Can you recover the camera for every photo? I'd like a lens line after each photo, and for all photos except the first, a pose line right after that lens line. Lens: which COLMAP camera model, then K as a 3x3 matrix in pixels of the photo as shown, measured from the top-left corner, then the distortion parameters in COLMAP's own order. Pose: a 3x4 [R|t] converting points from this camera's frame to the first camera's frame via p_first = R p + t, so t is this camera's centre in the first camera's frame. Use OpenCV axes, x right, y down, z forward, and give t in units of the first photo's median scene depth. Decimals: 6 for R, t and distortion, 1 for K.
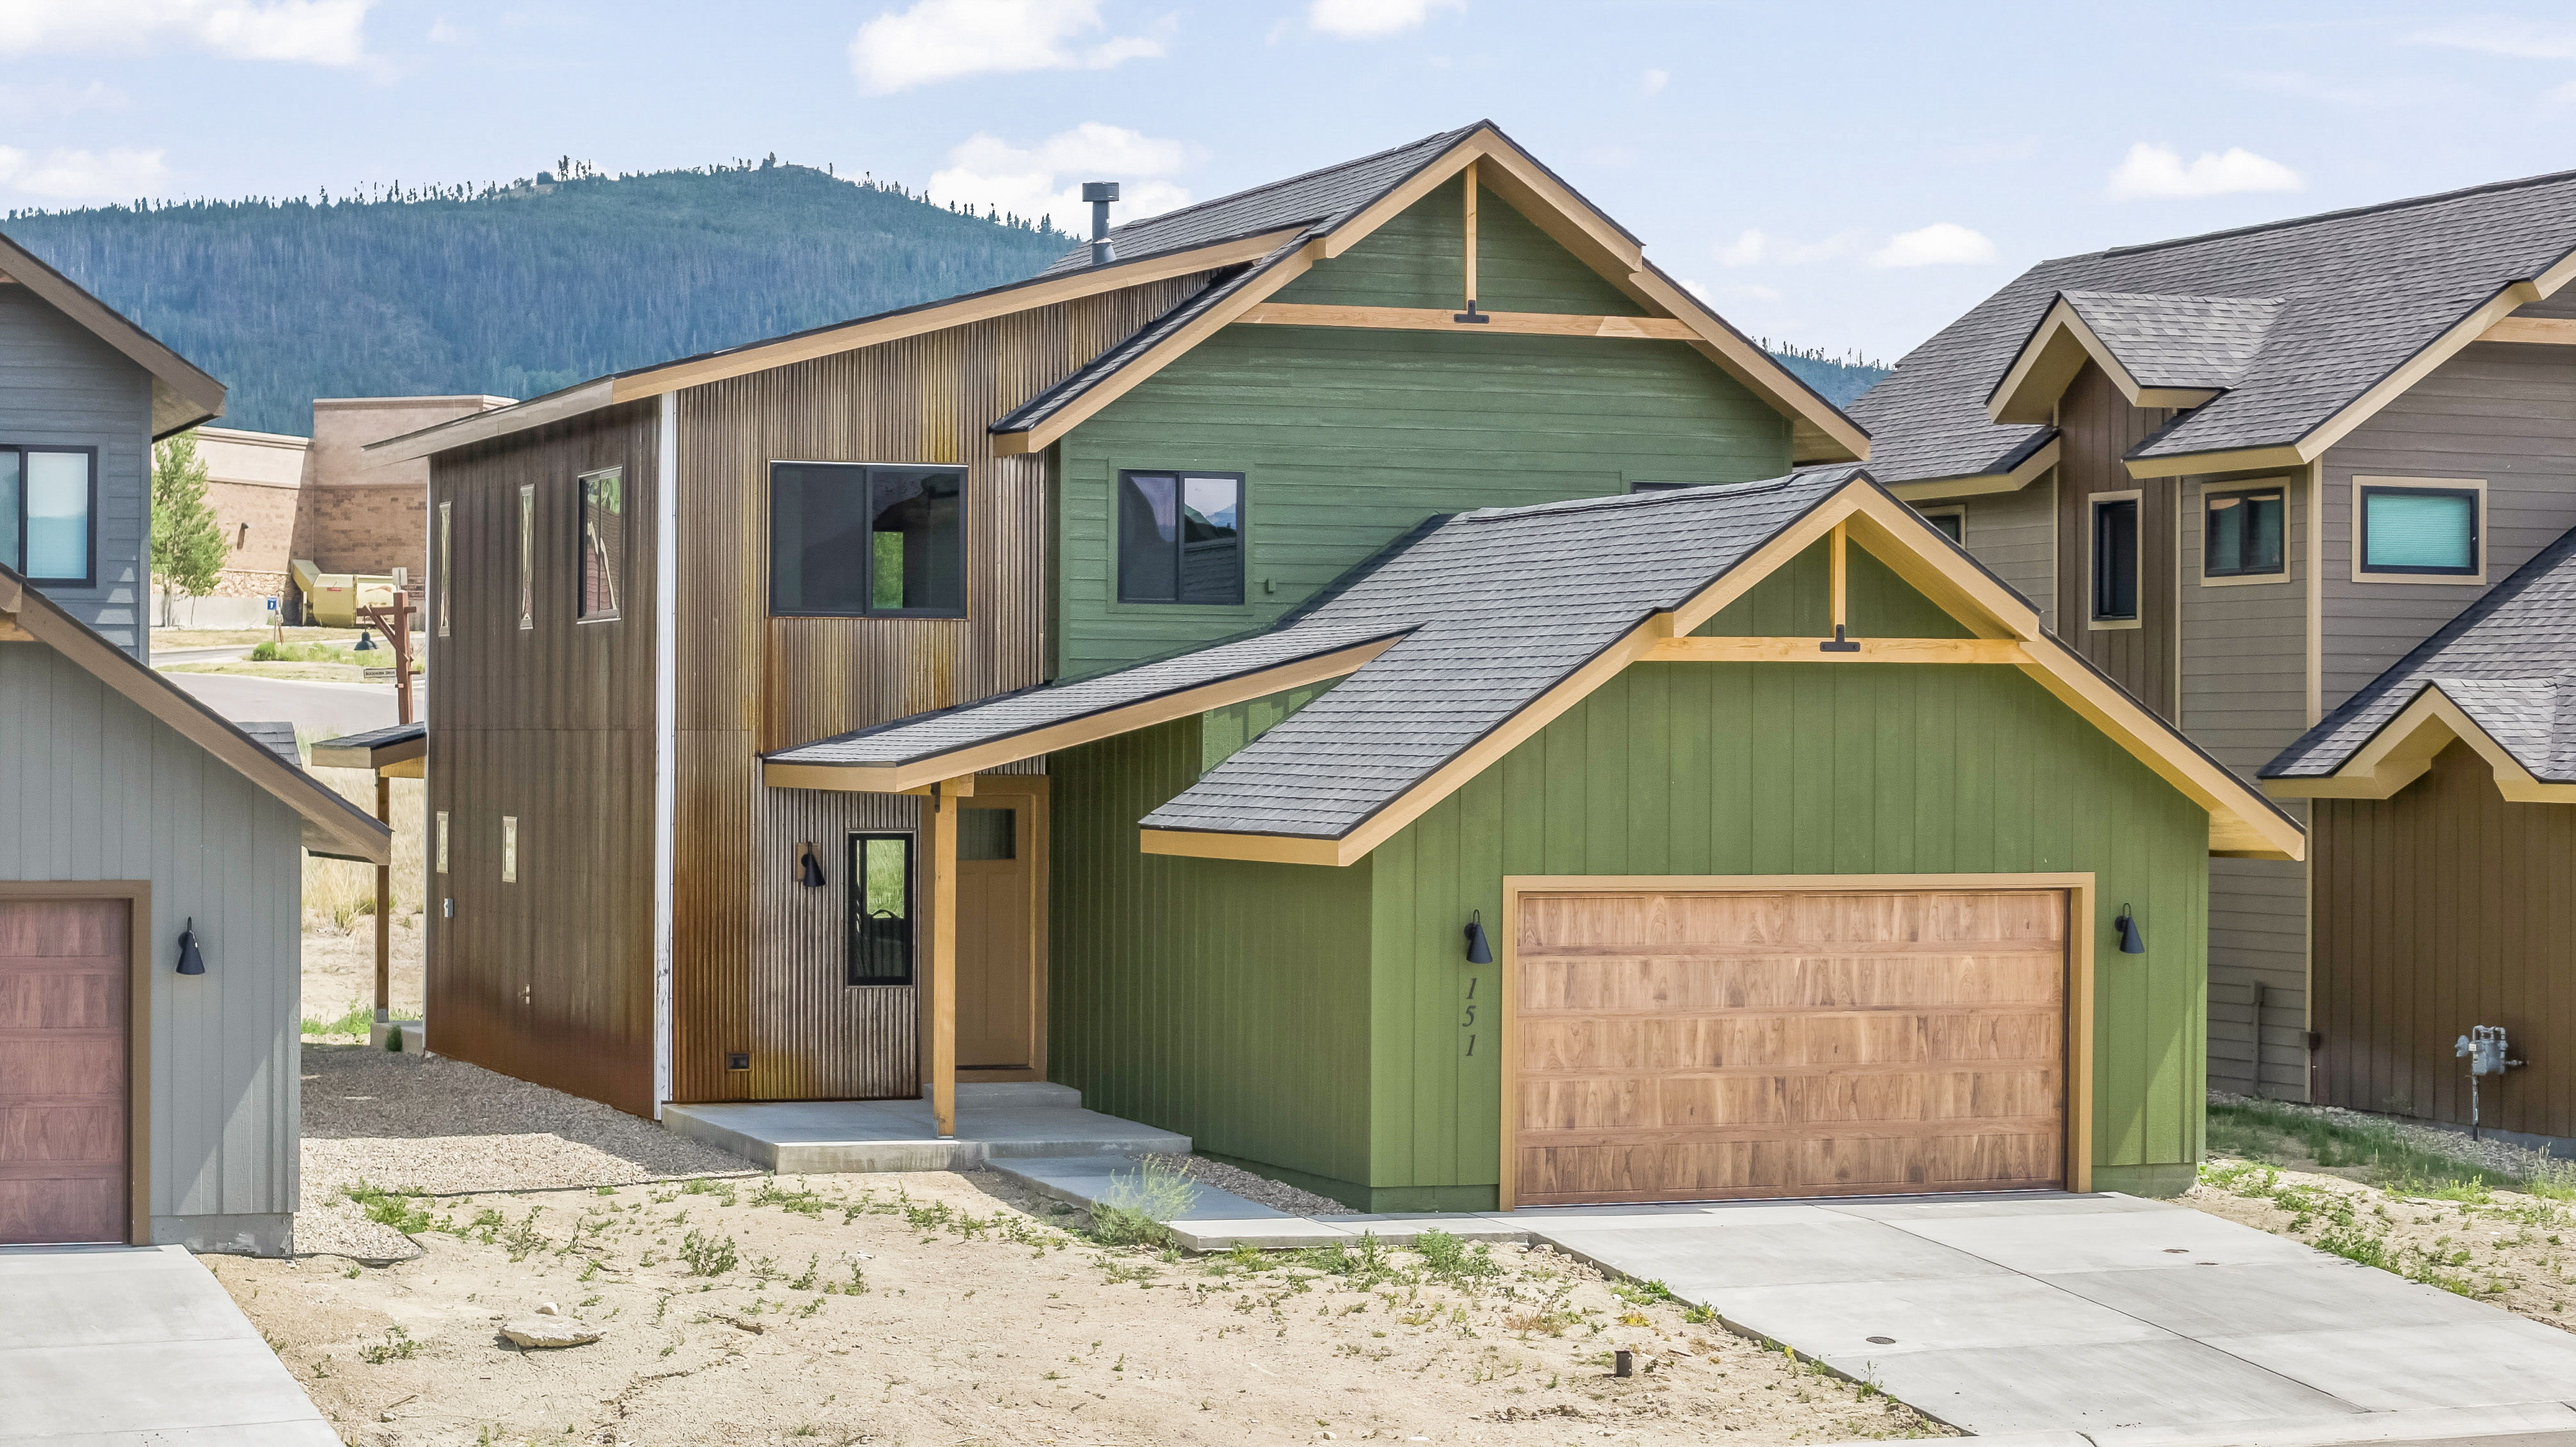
lens RADIAL K [[5224.2, 0, 1288.0], [0, 5224.2, 723.5], [0, 0, 1]] dist [-0.267416, 1.298426]
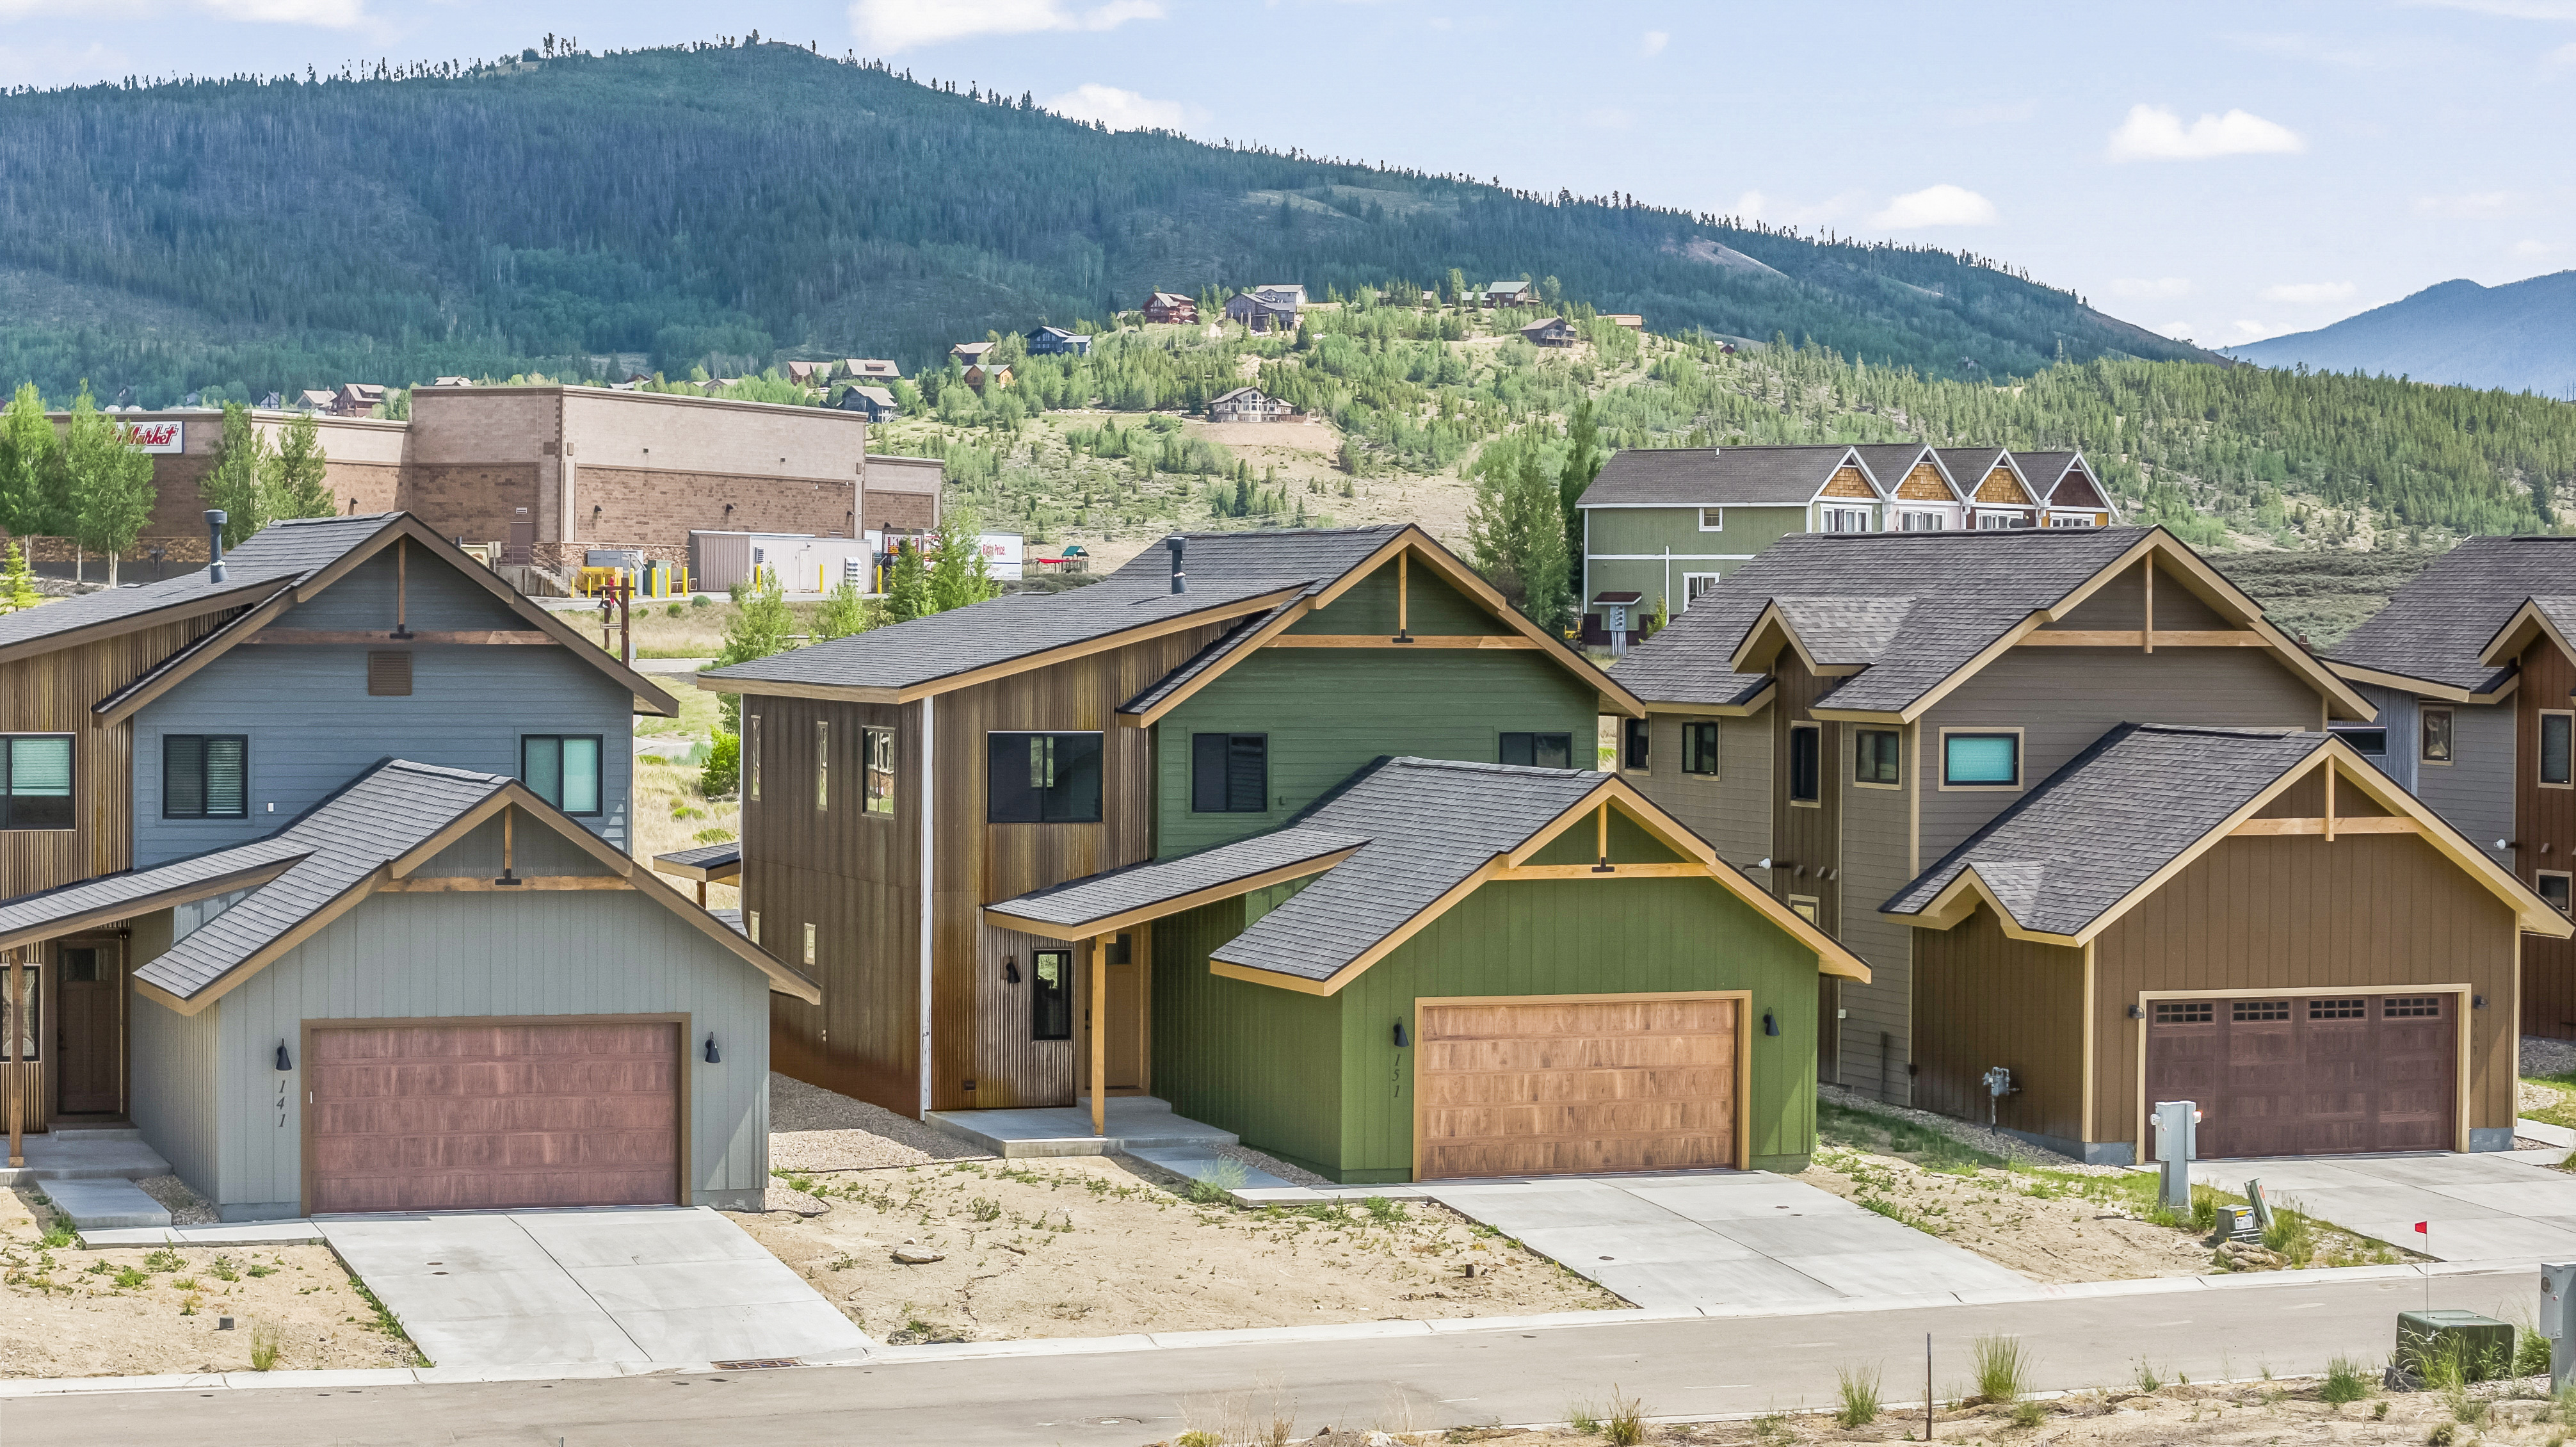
lens RADIAL K [[5224.2, 0, 1288.0], [0, 5224.2, 723.5], [0, 0, 1]] dist [-0.267416, 1.298426]
pose [[0.999989, 0.001631, 0.004495, -0.009360], [-0.001747, 0.999661, 0.025978, -0.095407], [-0.004452, -0.025985, 0.999652, -0.681349]]
